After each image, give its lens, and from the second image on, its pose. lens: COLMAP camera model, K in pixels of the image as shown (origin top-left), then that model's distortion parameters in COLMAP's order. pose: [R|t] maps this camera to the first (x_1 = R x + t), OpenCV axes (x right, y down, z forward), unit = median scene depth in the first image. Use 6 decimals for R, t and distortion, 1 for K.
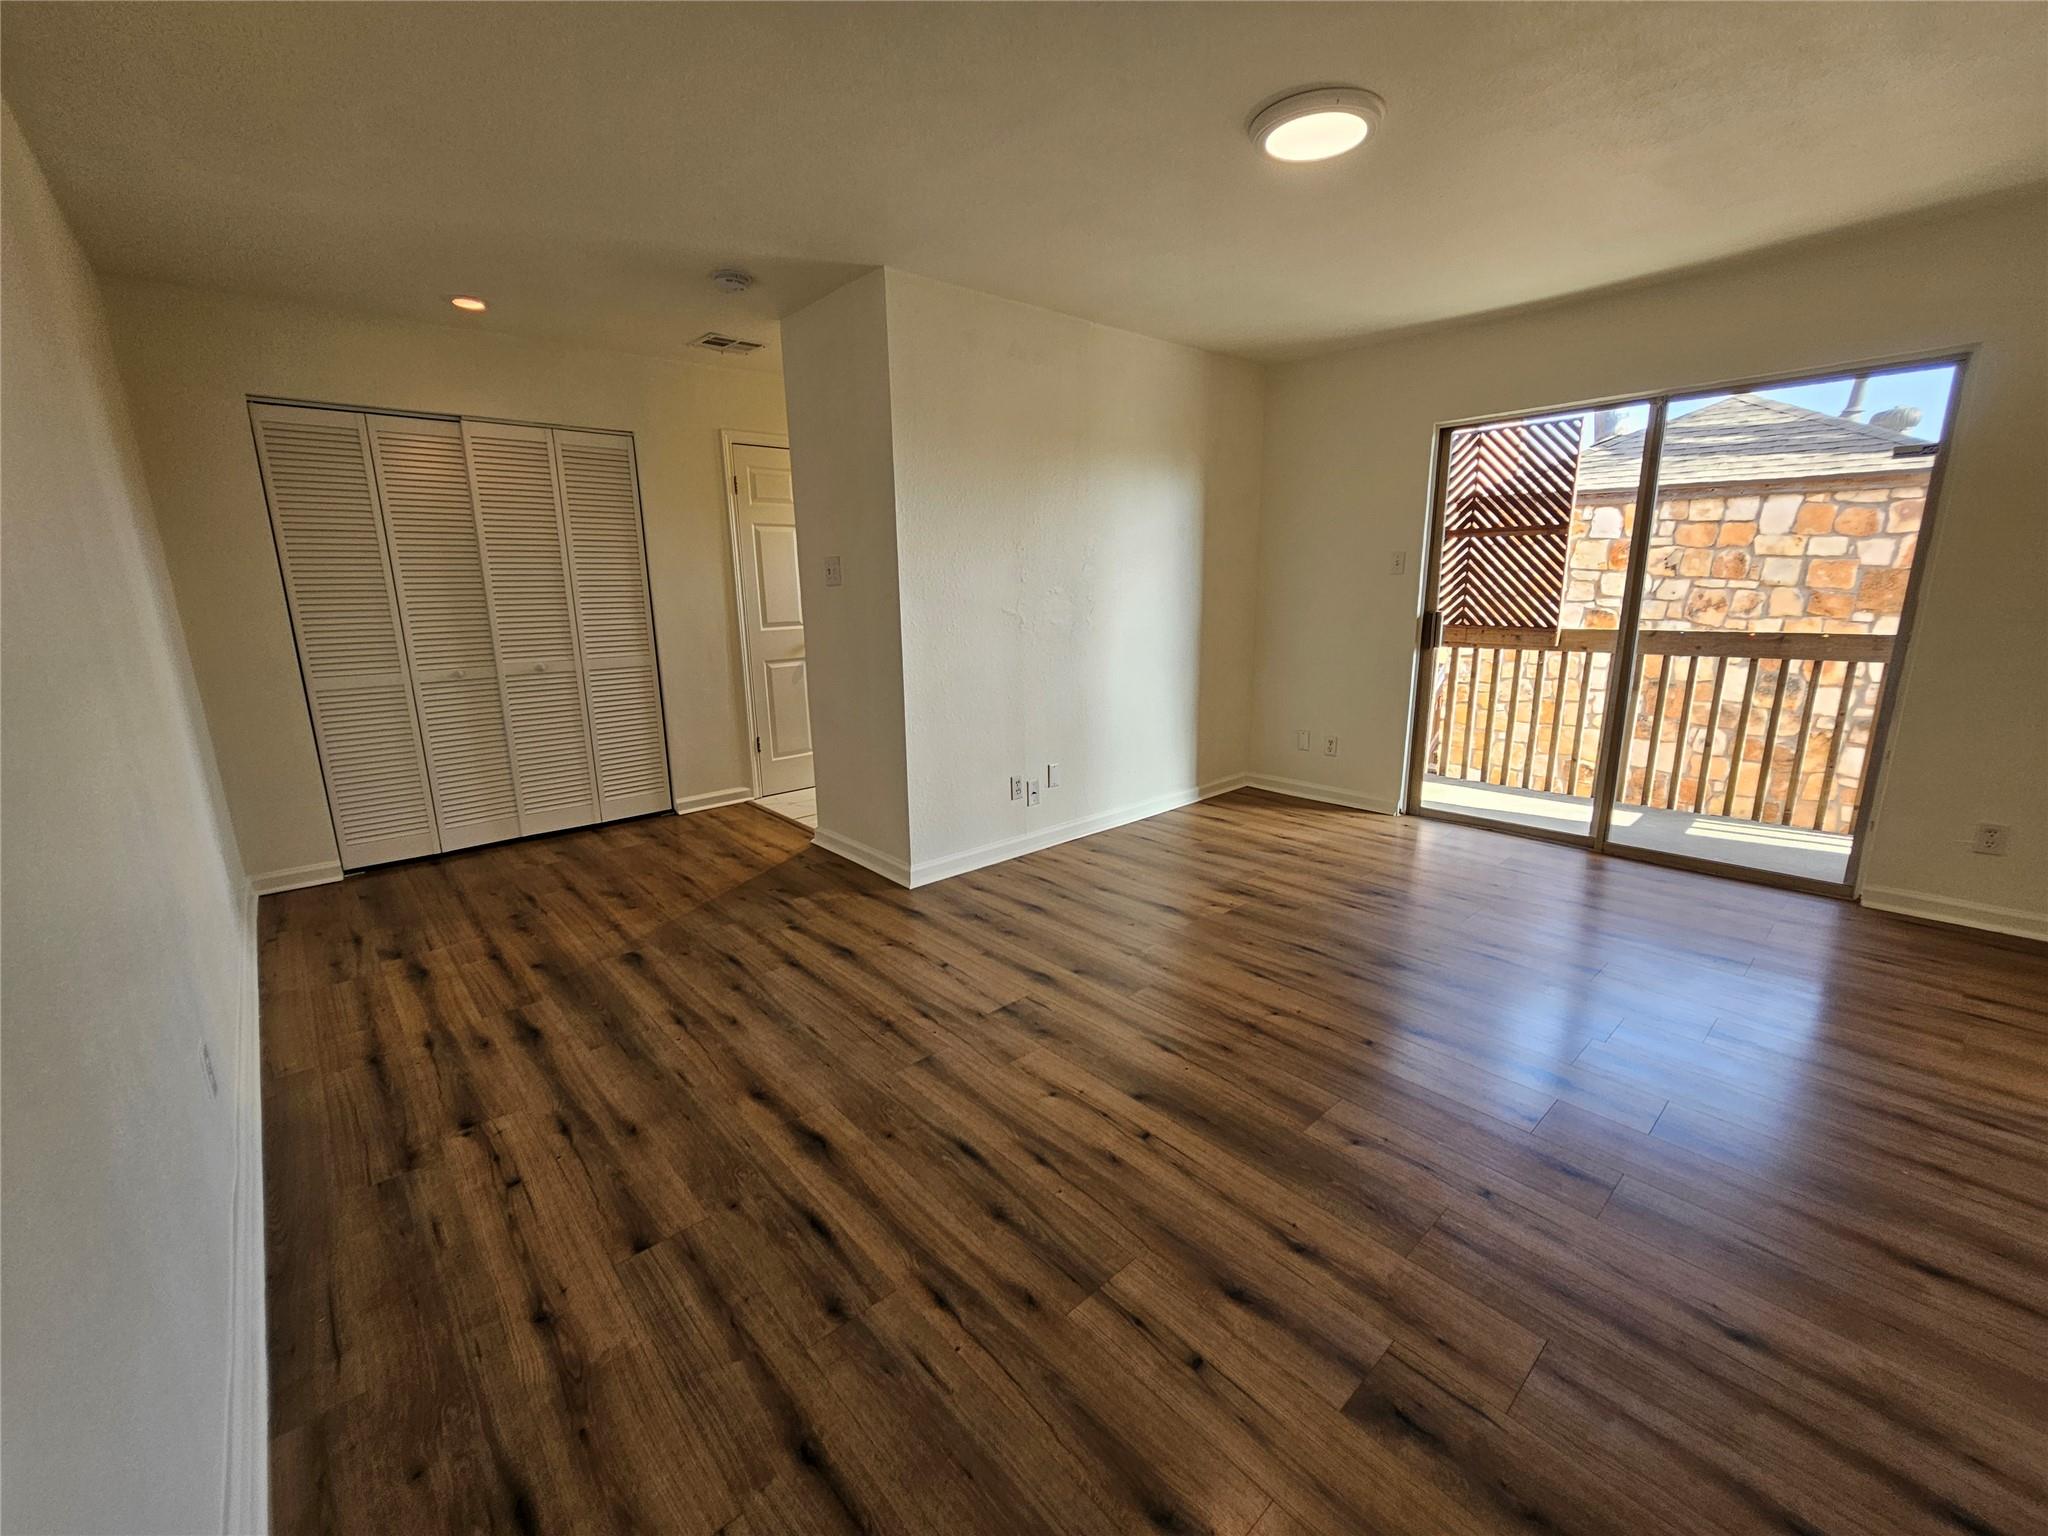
lens RADIAL K [[845.6, 0, 1025.6], [0, 845.6, 768.9], [0, 0, 1]] dist [-0.002178, 0.000387]
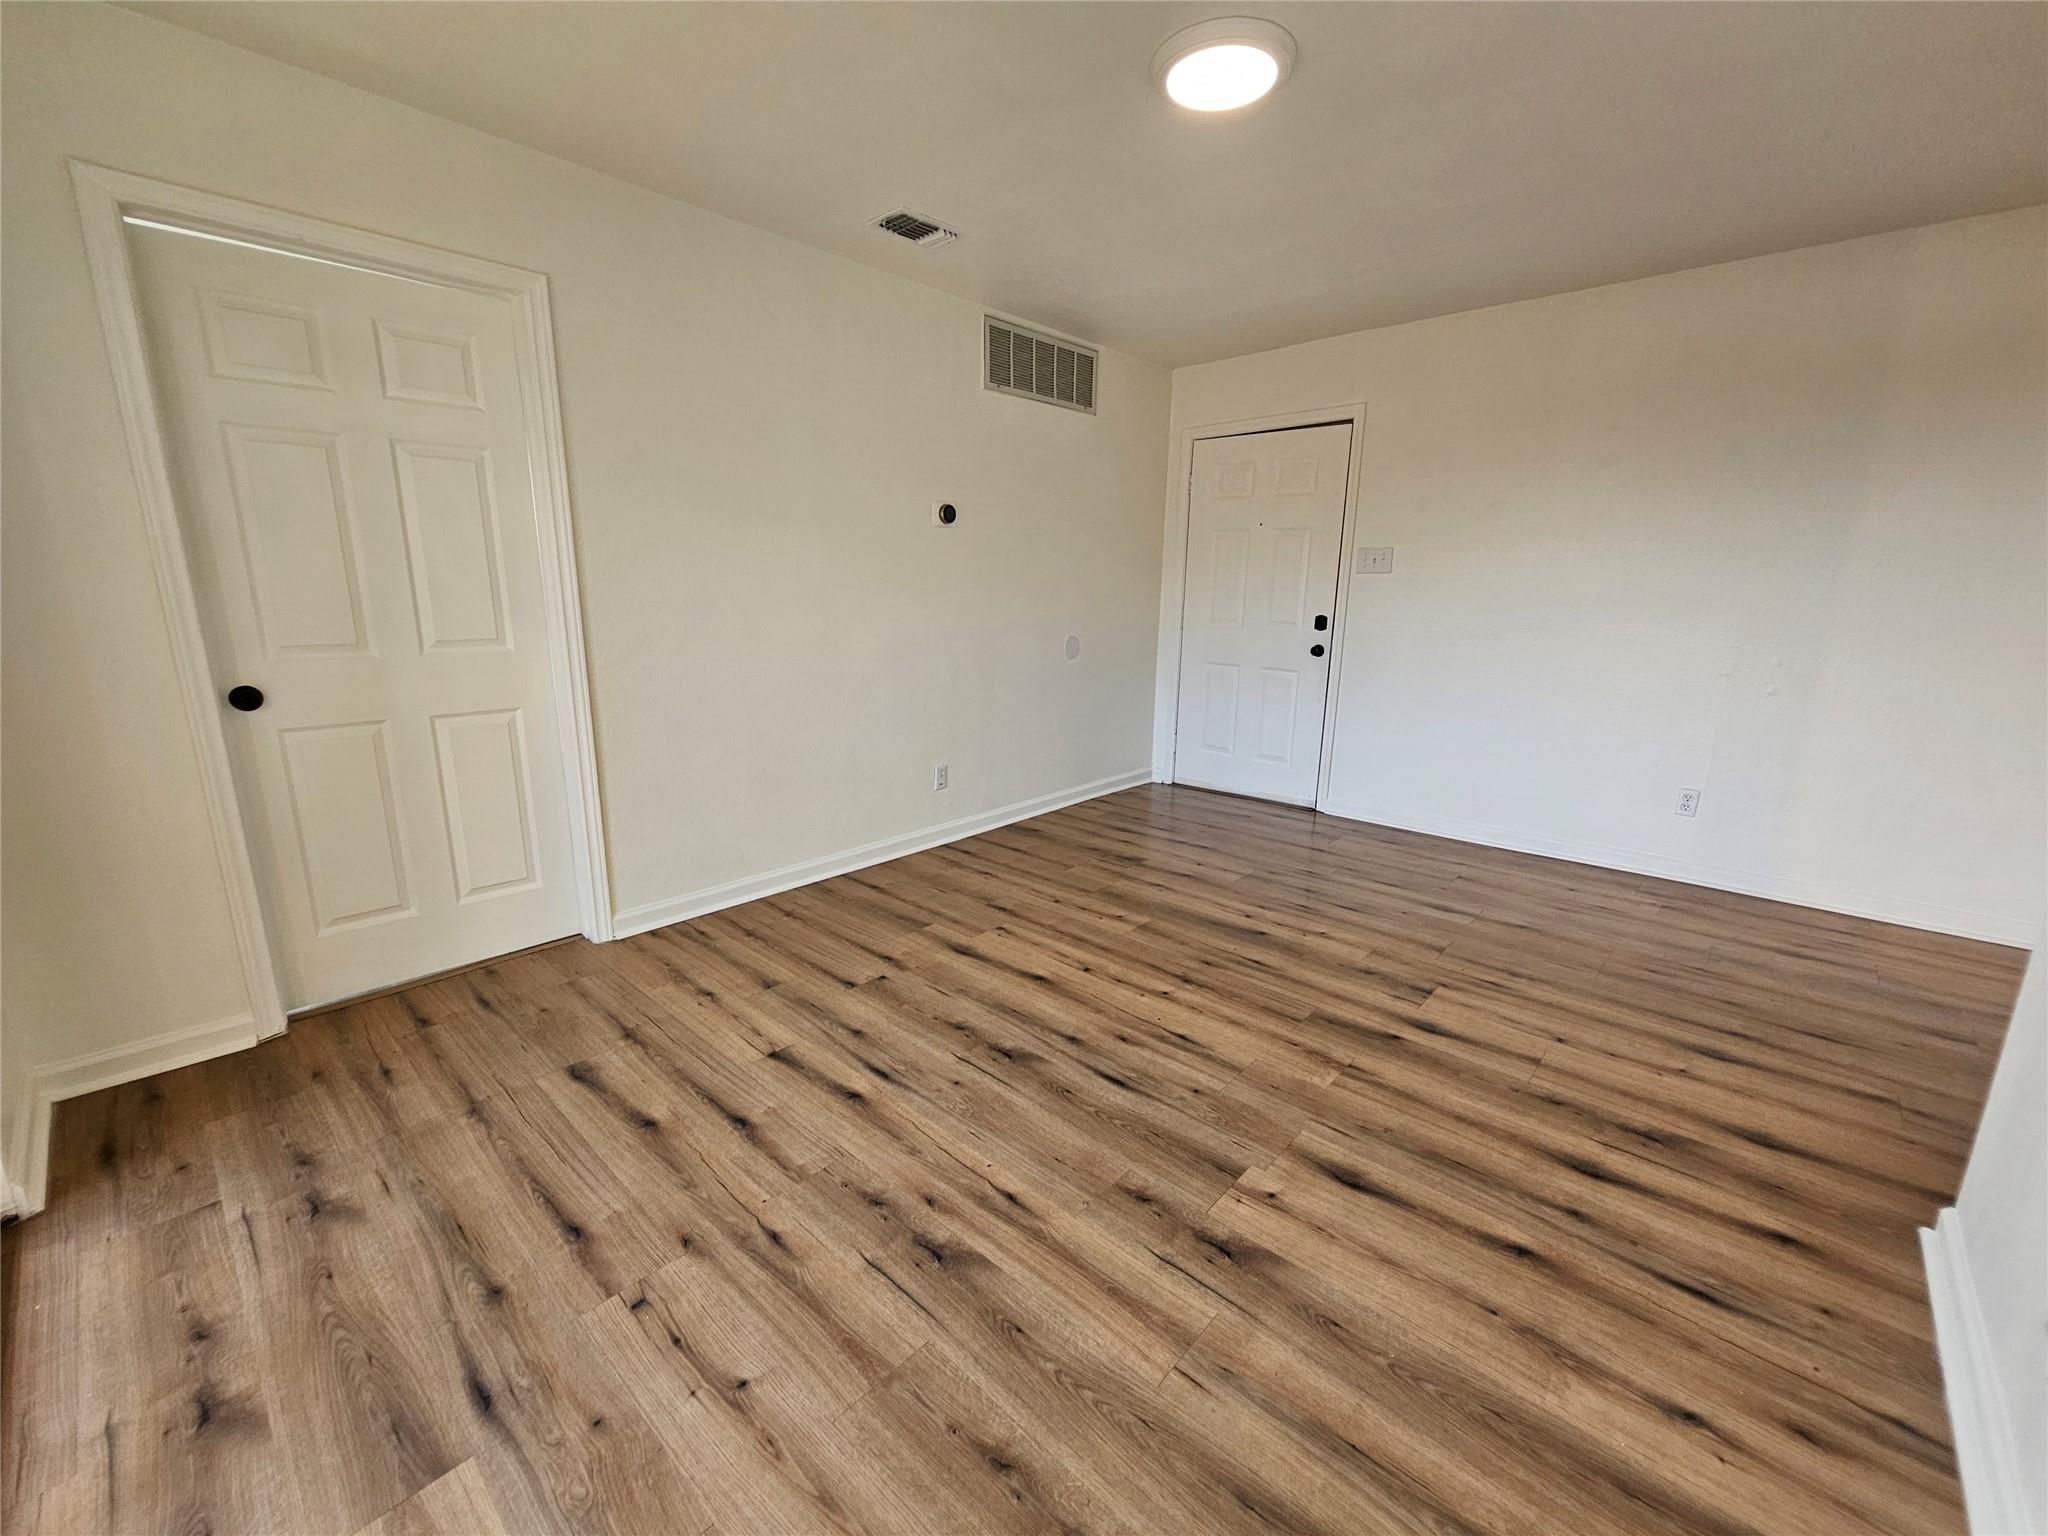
lens RADIAL K [[840.6, 0, 1024.0], [0, 840.6, 768.0], [0, 0, 1]] dist [-0.001174, 0.000157]
pose [[-0.995255, 0.029507, -0.092714, 0.512544], [-0.014575, 0.896938, 0.441917, -0.372387], [0.096198, 0.441171, -0.892252, 1.645228]]
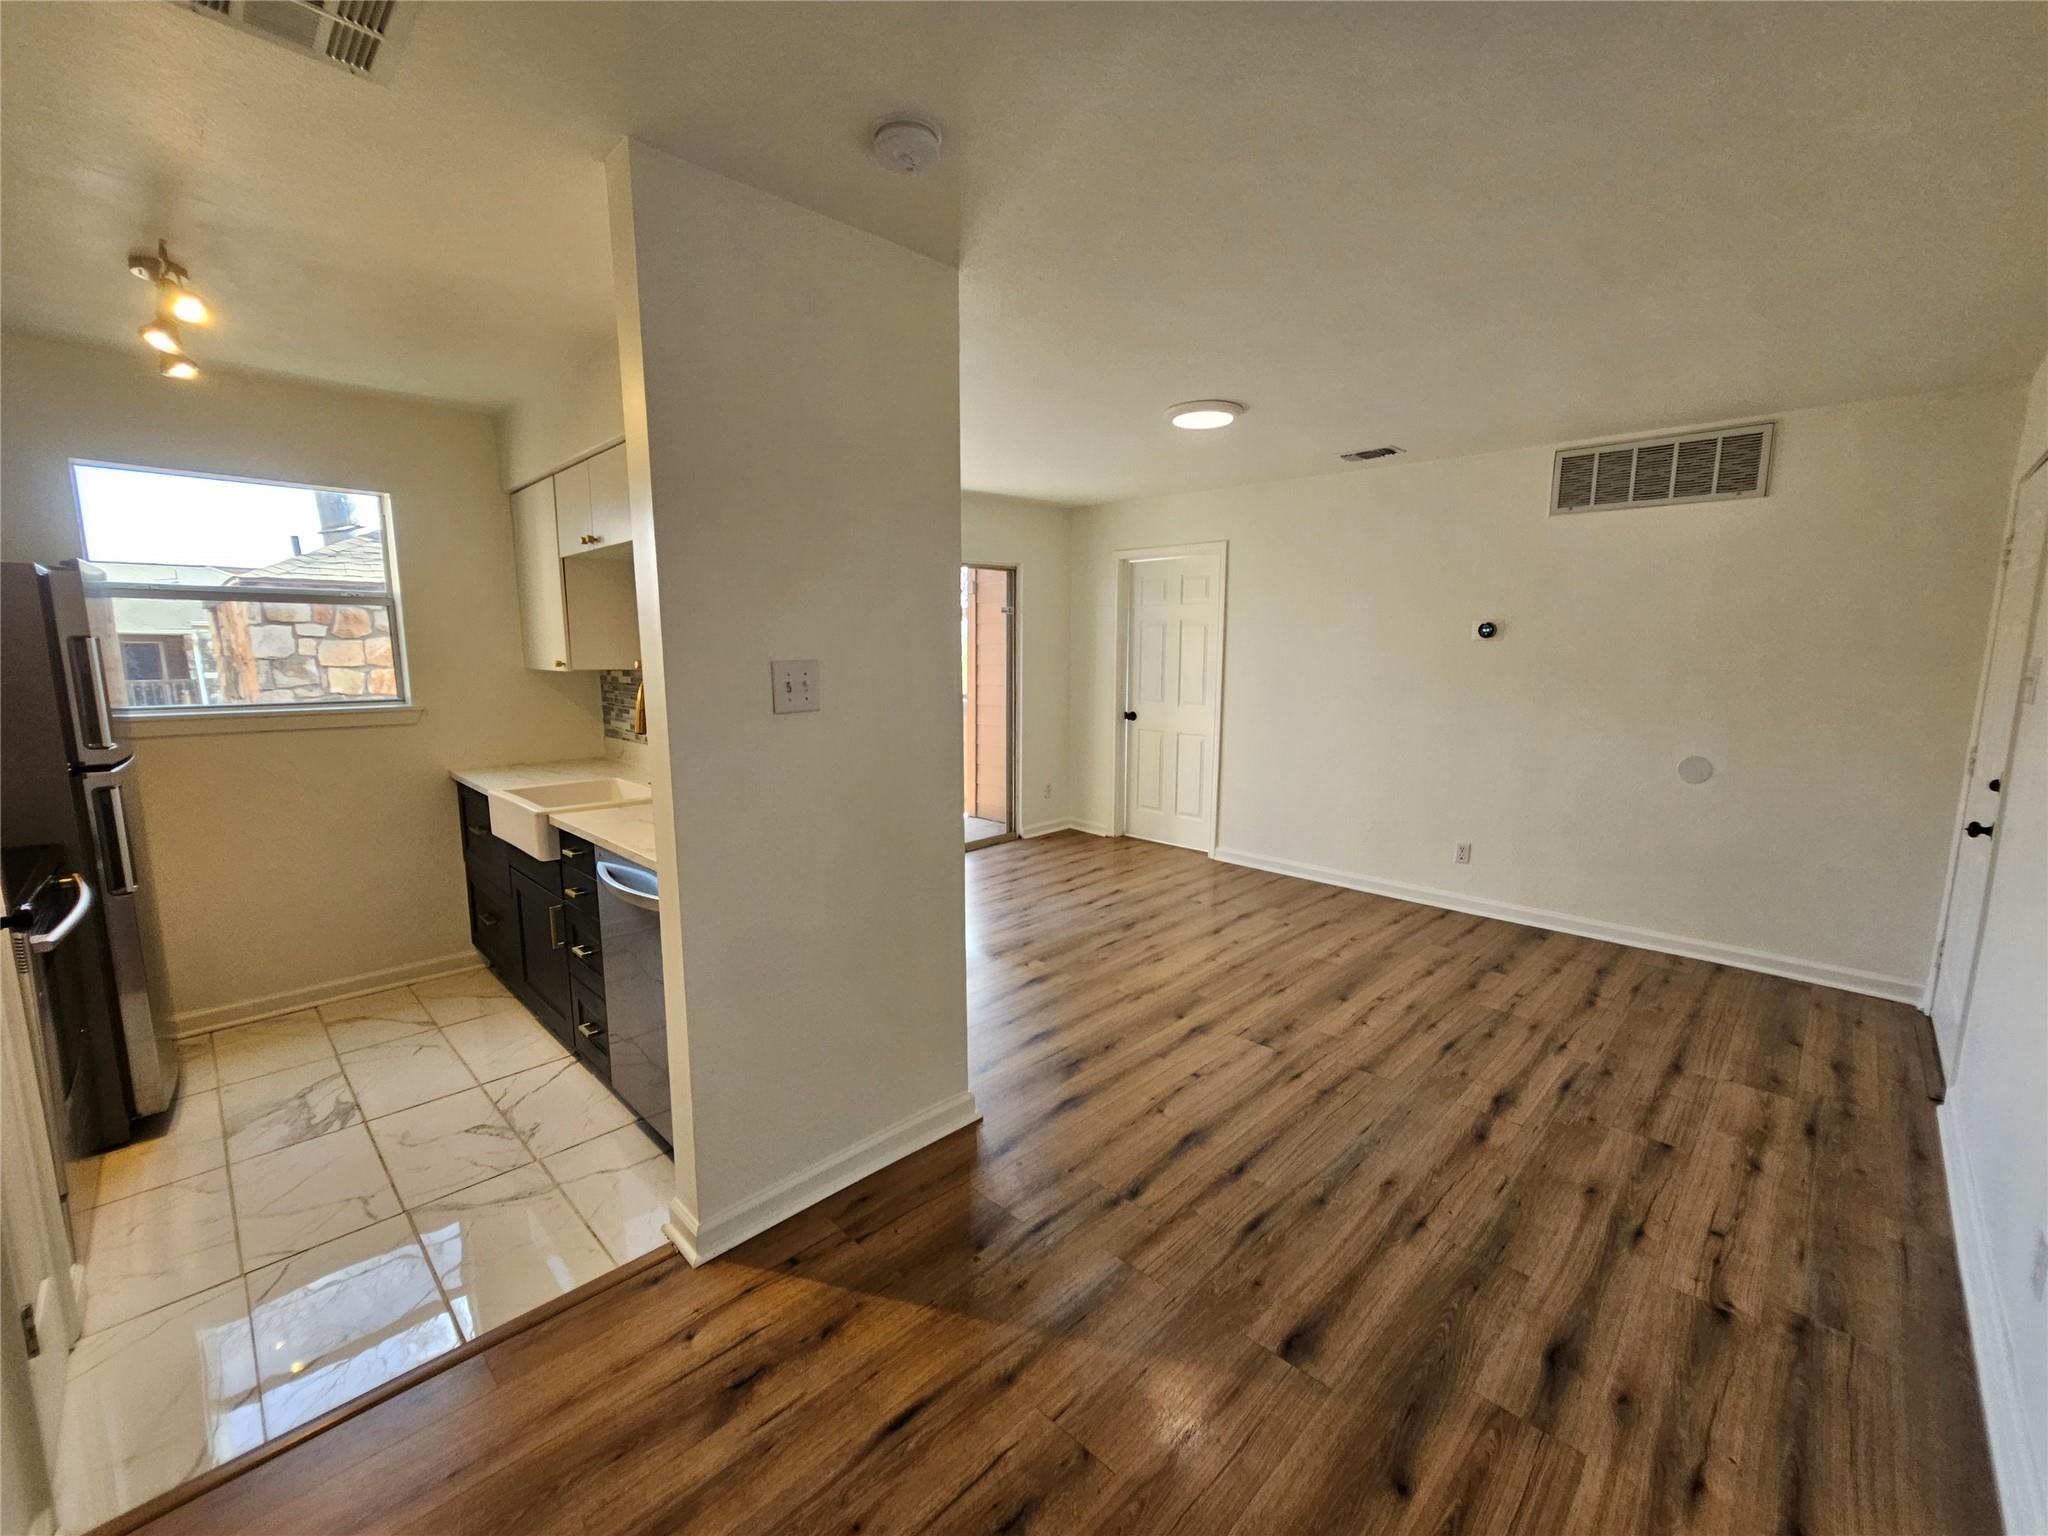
lens RADIAL K [[842.3, 0, 1025.4], [0, 842.3, 774.3], [0, 0, 1]] dist [-0.003852, 0.000451]
pose [[-0.062081, -0.133416, 0.989114, -1.057375], [0.227475, 0.963051, 0.144178, -0.304761], [-0.971803, 0.233949, -0.029438, 1.204589]]
